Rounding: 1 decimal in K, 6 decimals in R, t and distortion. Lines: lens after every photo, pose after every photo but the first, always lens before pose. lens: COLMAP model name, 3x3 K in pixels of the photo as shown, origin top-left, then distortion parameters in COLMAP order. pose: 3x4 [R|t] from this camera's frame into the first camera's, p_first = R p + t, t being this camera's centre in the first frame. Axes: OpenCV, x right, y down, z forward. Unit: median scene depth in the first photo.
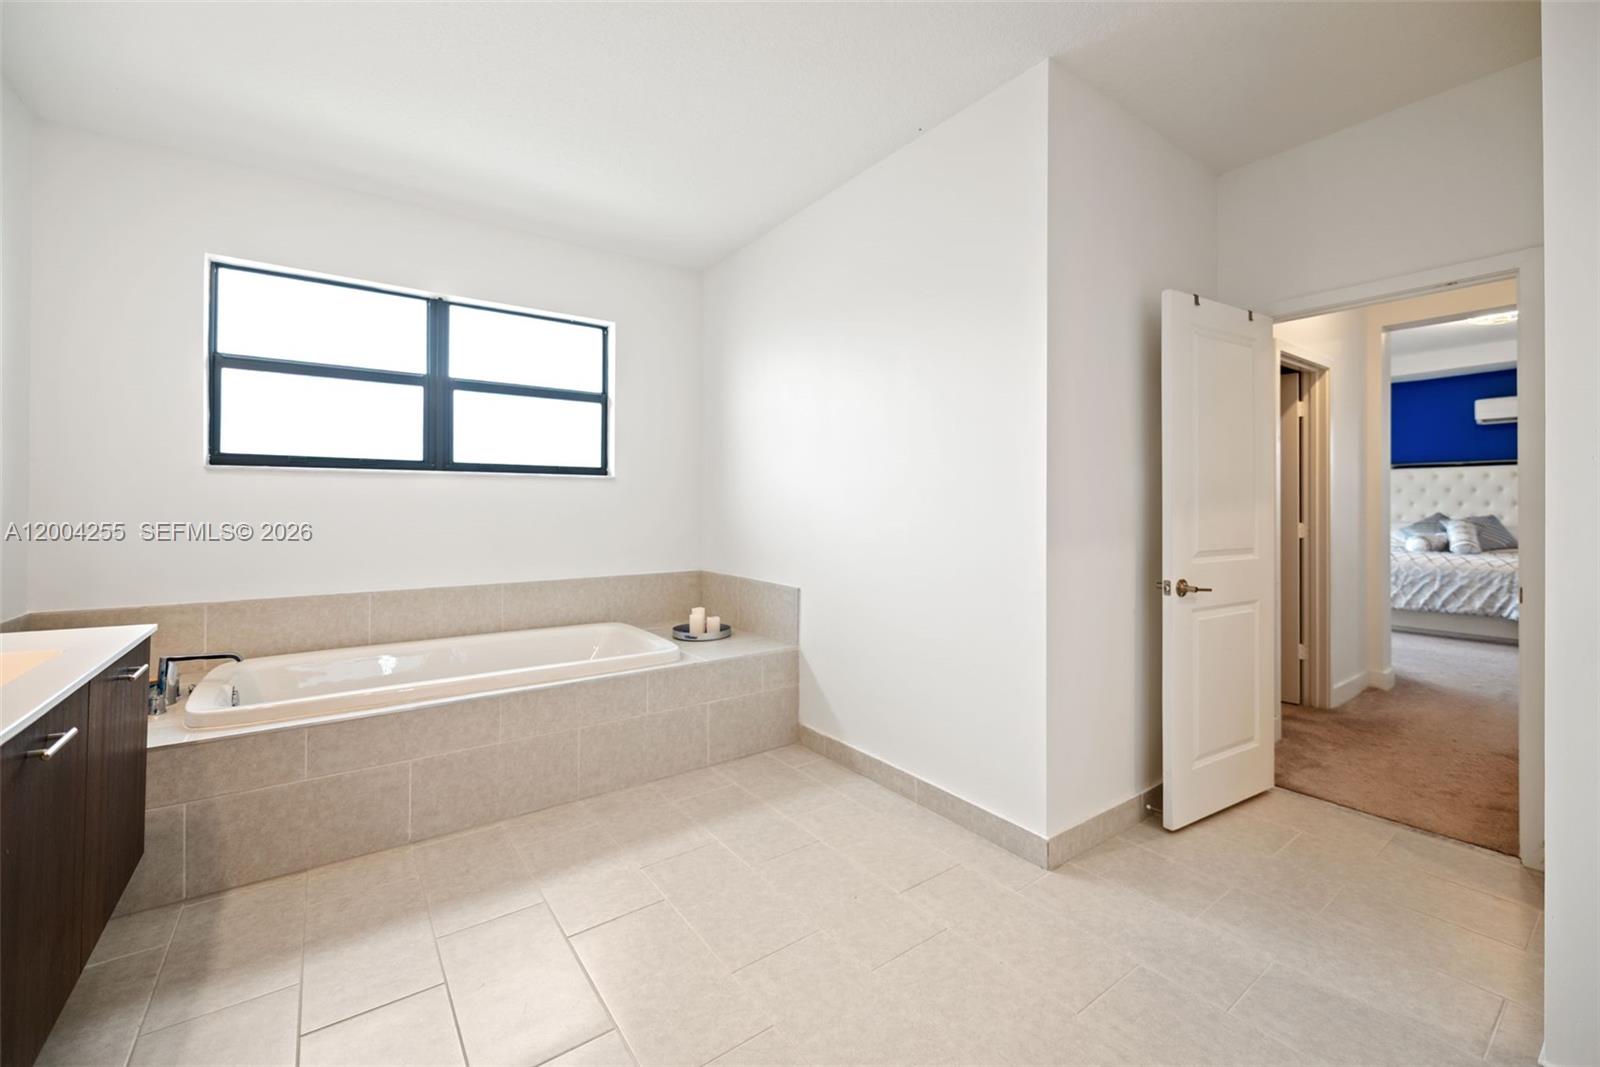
lens RADIAL K [[646.8, 0, 794.5], [0, 646.8, 509.6], [0, 0, 1]] dist [-0.001968, -0.000716]
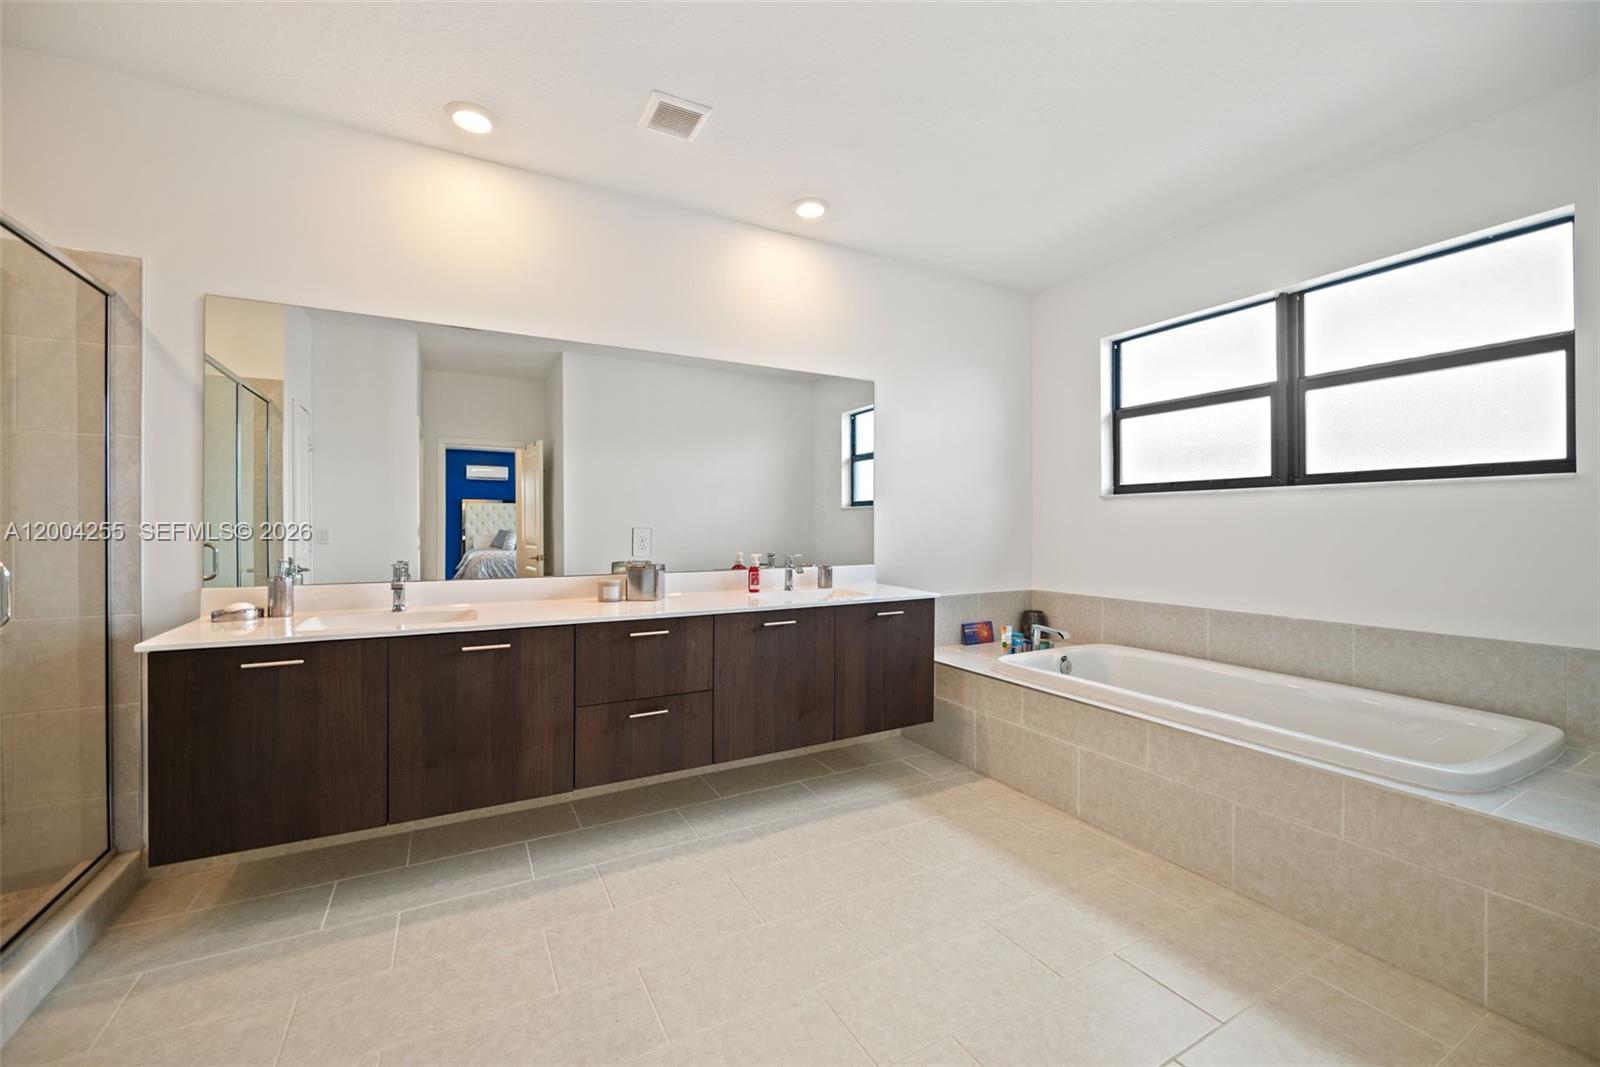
lens RADIAL K [[646.8, 0, 801.3], [0, 646.8, 522.5], [0, 0, 1]] dist [-0.001968, -0.000716]
pose [[-0.121160, -0.004859, -0.992621, 0.488769], [-0.003767, 0.999983, -0.004435, -0.003533], [0.992626, 0.003202, -0.121176, 0.517507]]
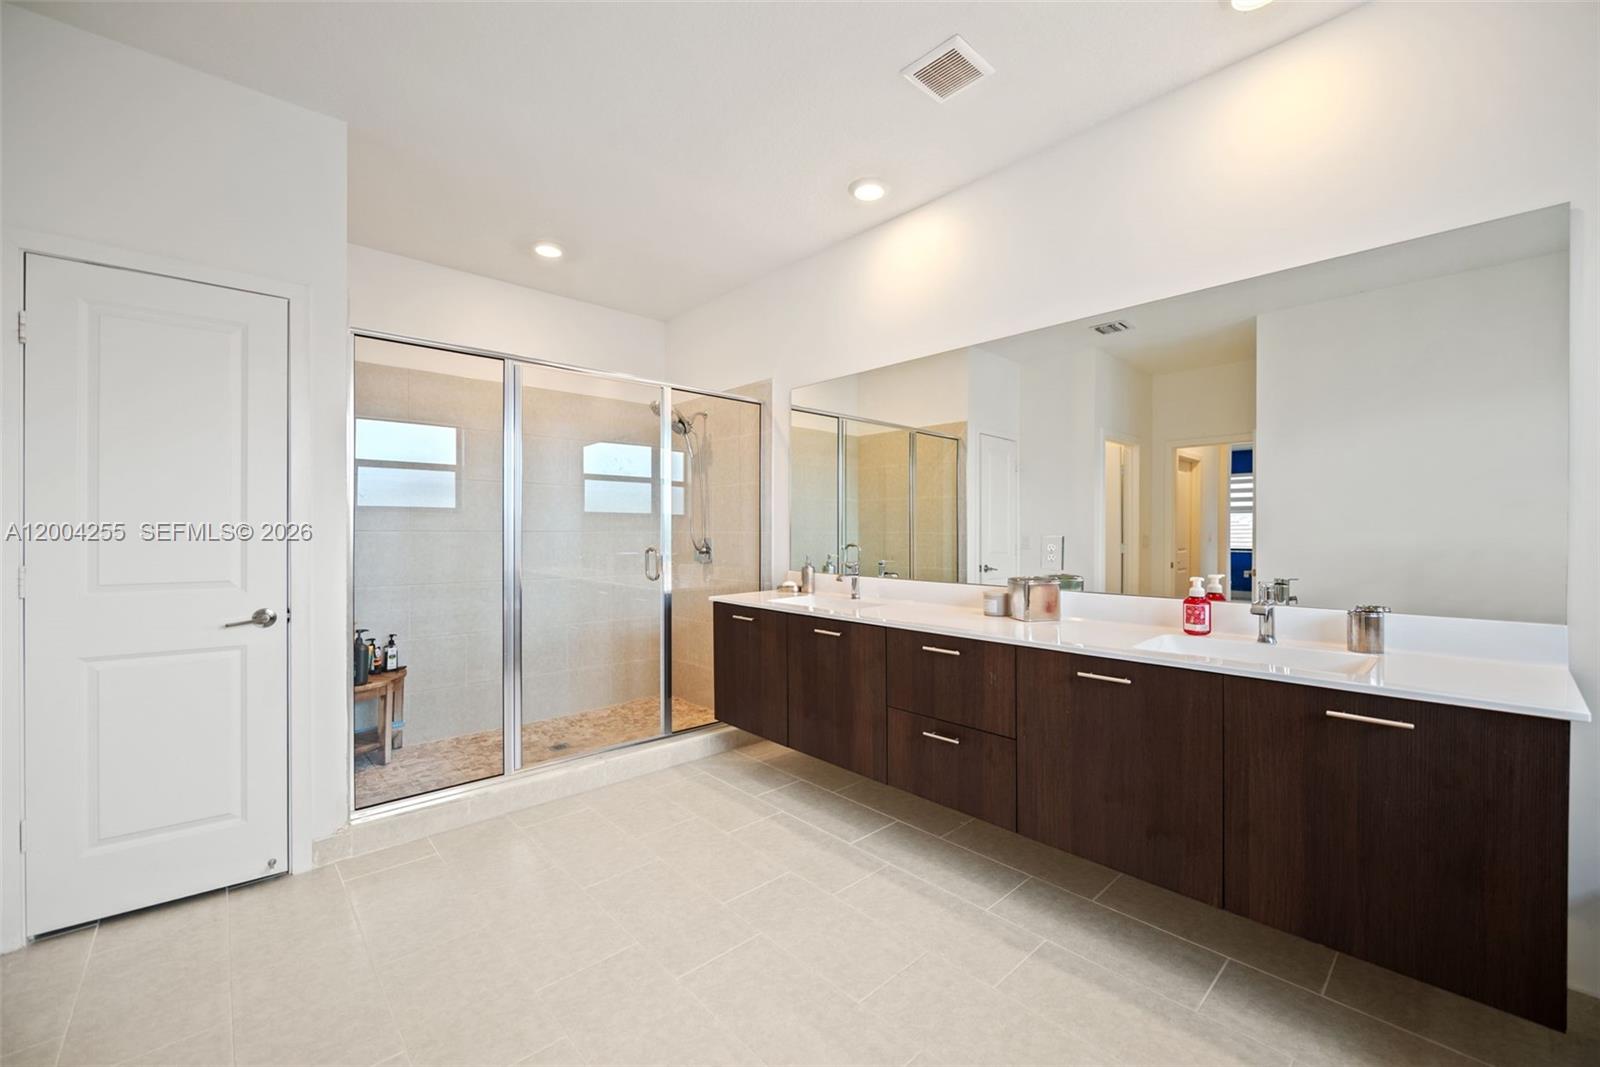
lens RADIAL K [[646.8, 0, 799.6], [0, 646.8, 532.3], [0, 0, 1]] dist [-0.001968, -0.000716]
pose [[-0.992543, -0.005791, -0.121756, -0.039610], [-0.006262, 0.999974, 0.003484, -0.004549], [0.121733, 0.004220, -0.992554, 0.947633]]
